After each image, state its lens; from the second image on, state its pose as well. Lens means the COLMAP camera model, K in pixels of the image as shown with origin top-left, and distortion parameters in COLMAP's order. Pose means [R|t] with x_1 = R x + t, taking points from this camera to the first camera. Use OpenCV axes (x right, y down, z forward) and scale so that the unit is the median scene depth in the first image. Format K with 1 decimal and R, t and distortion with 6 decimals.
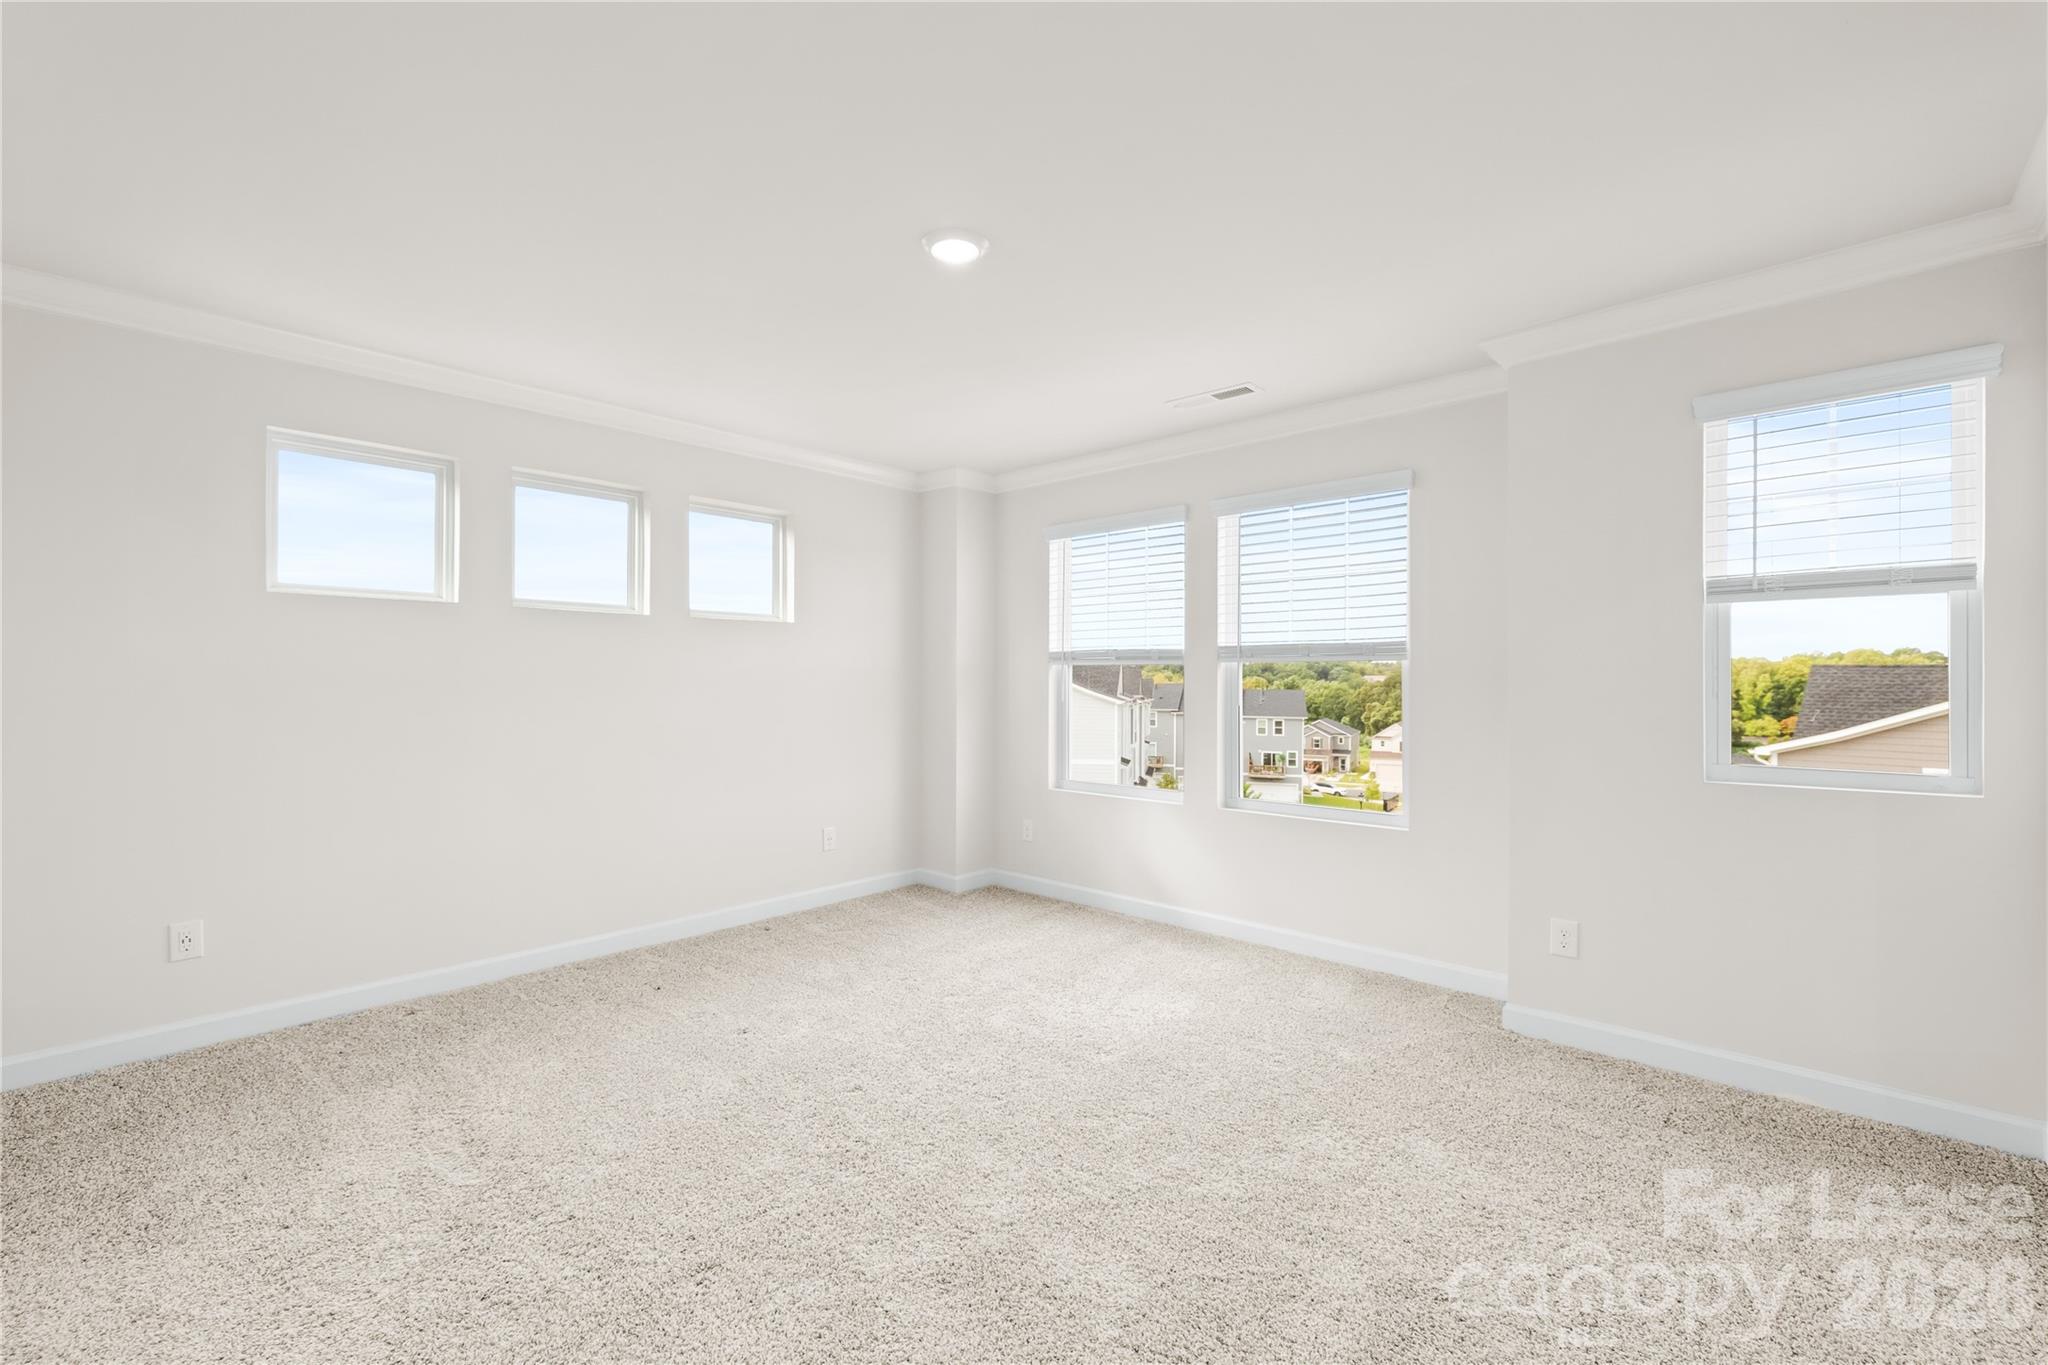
lens RADIAL K [[857.6, 0, 1017.0], [0, 857.6, 680.4], [0, 0, 1]] dist [-0.000056, 0.000047]
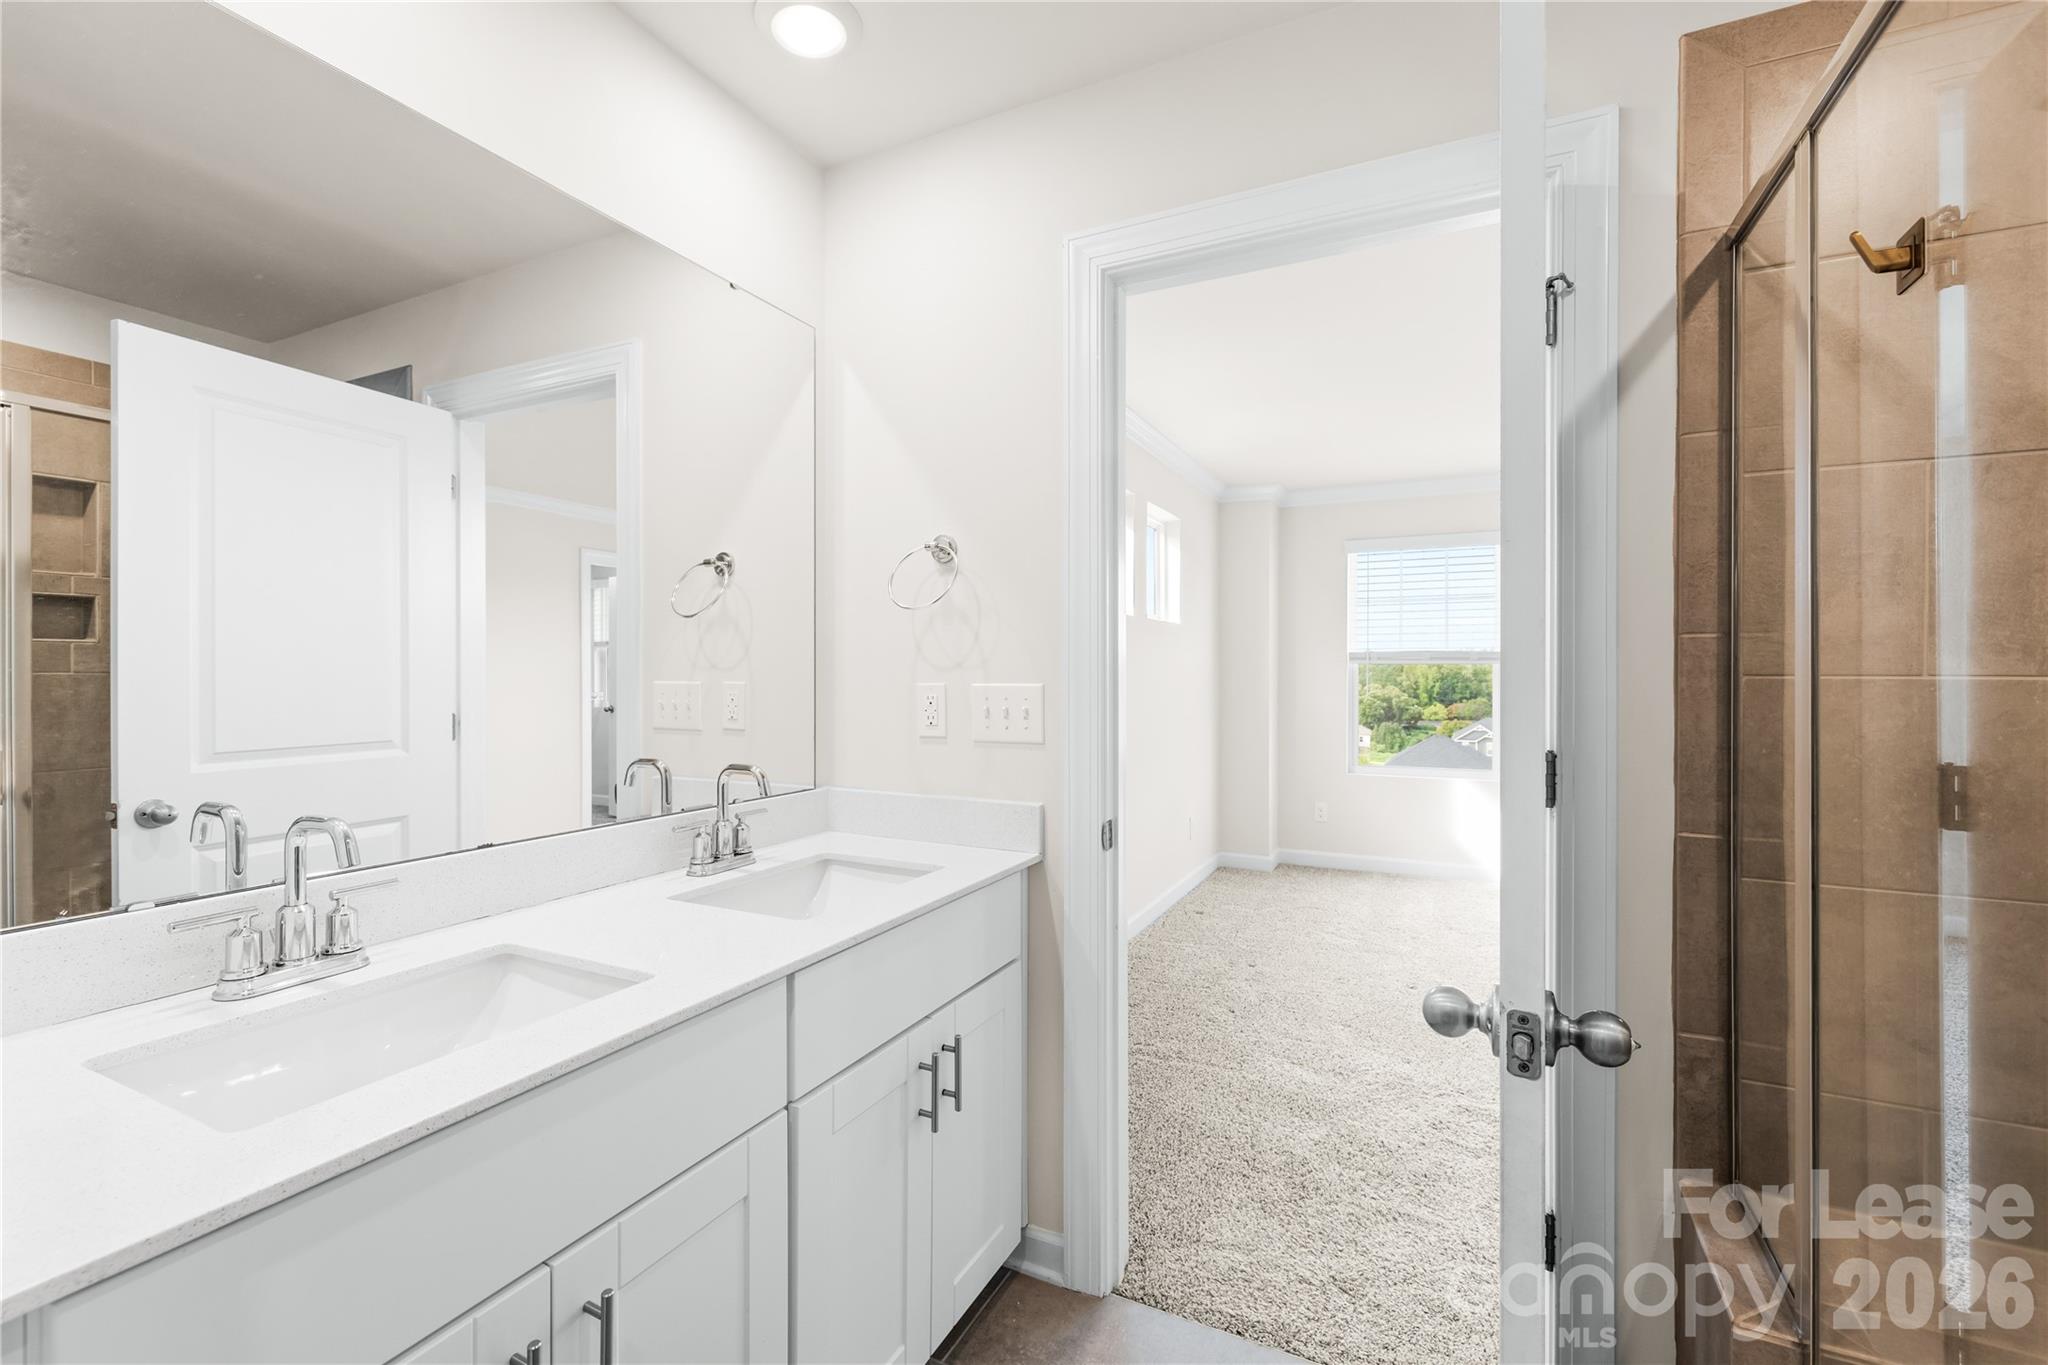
lens RADIAL K [[877.6, 0, 1029.0], [0, 877.6, 677.9], [0, 0, 1]] dist [0.000400, -0.000025]
pose [[0.958702, -0.000600, 0.284411, -0.723249], [-0.001335, 0.999977, 0.006607, -0.006825], [-0.284408, -0.006714, 0.958680, 0.014963]]
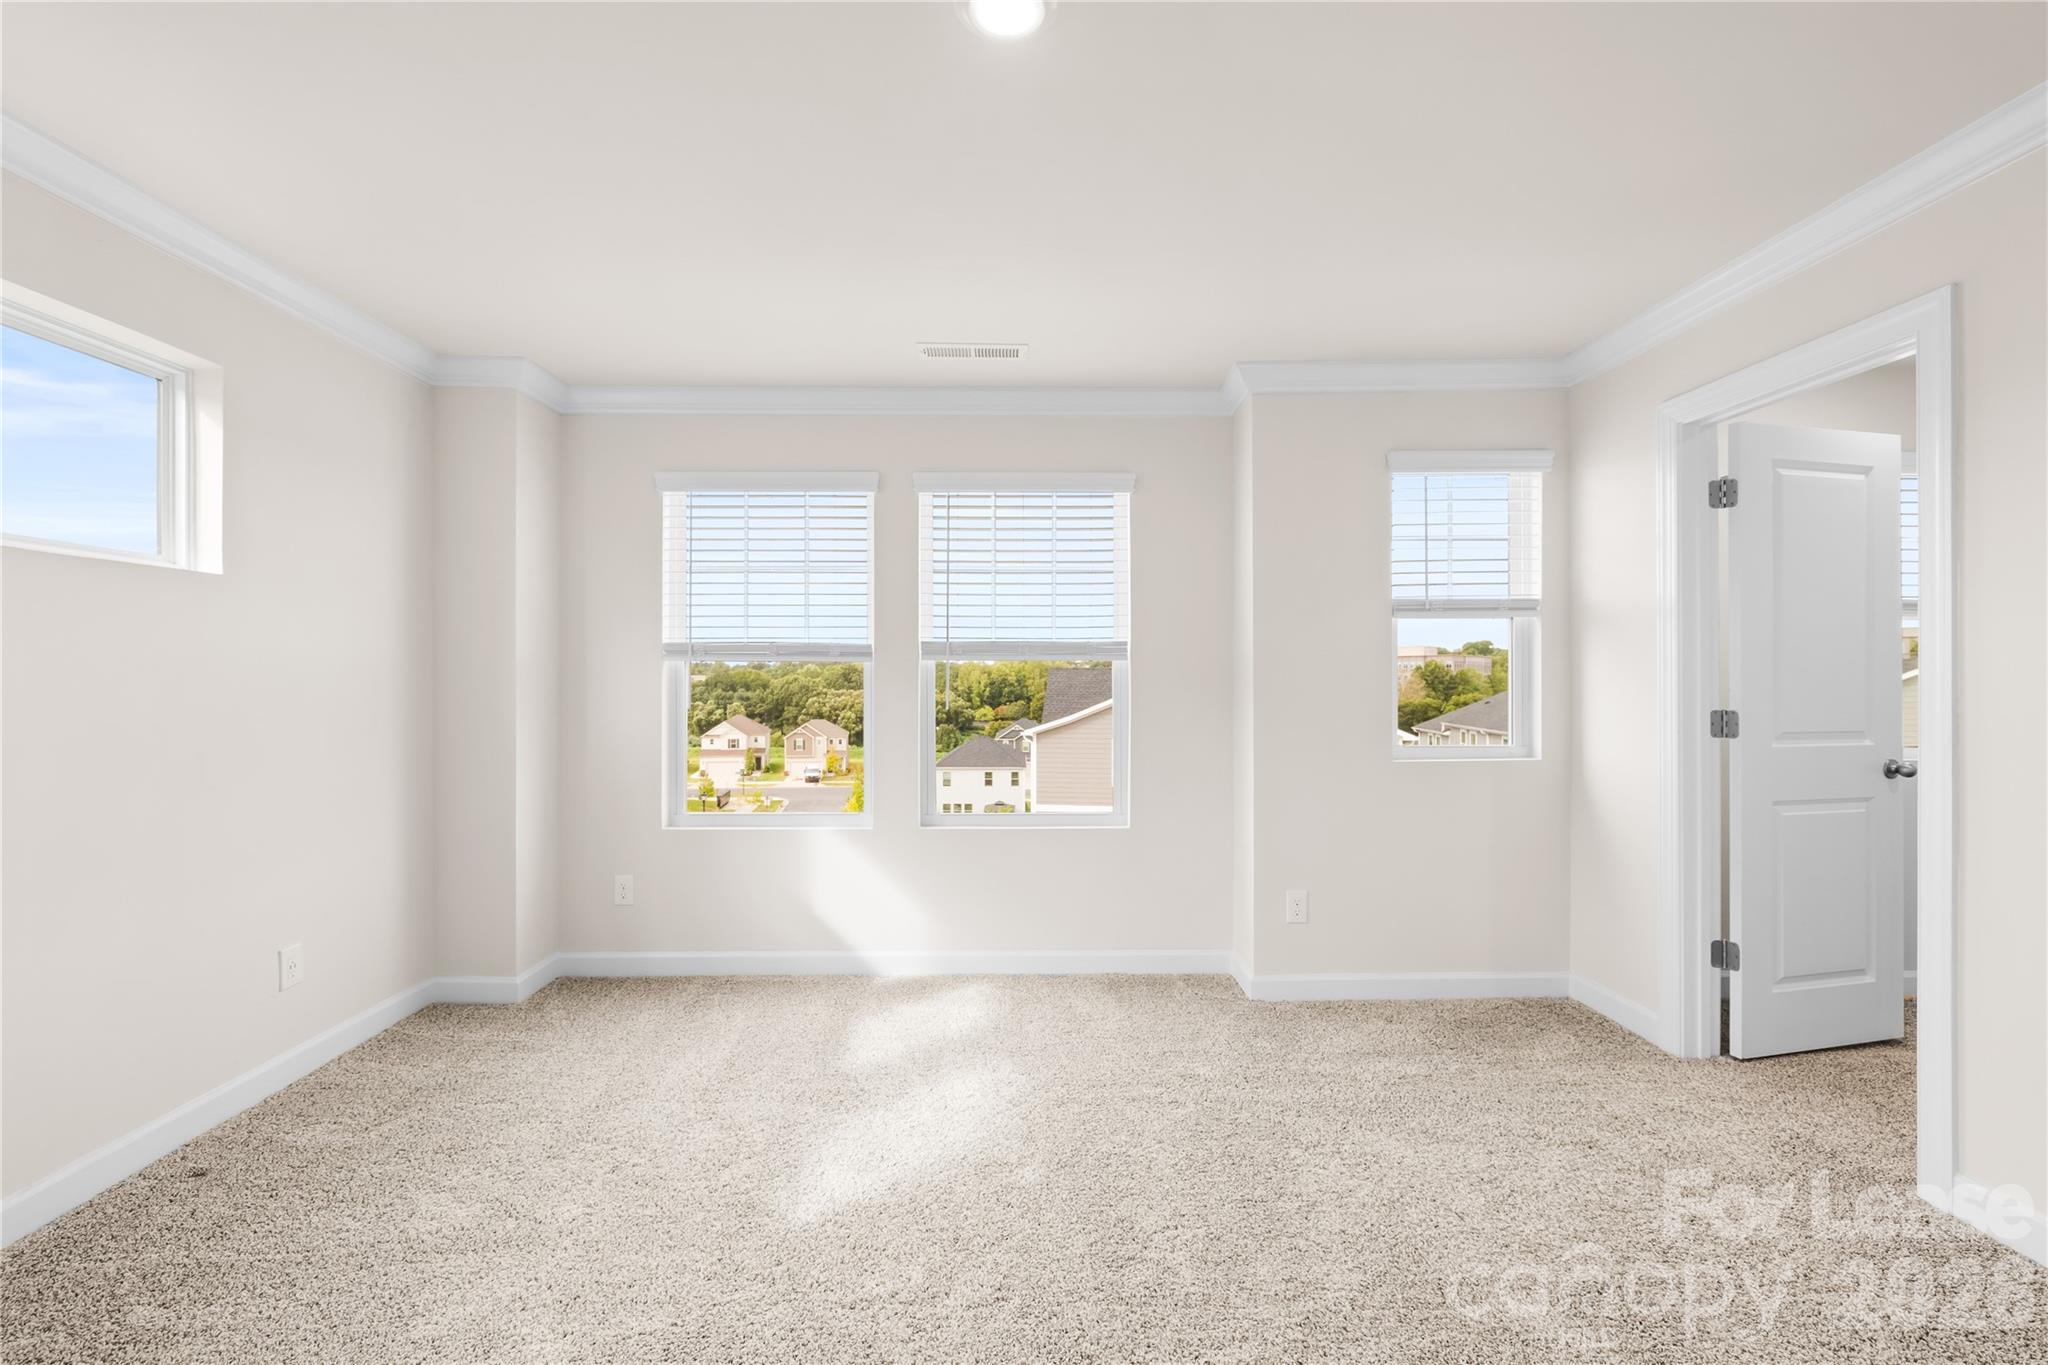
lens RADIAL K [[859.7, 0, 1017.4], [0, 859.7, 680.5], [0, 0, 1]] dist [-0.002404, 0.000241]
pose [[0.726569, -0.002918, 0.687088, -0.259678], [0.002056, 0.999996, 0.002073, -0.001536], [-0.687091, -0.000093, 0.726571, 0.269471]]
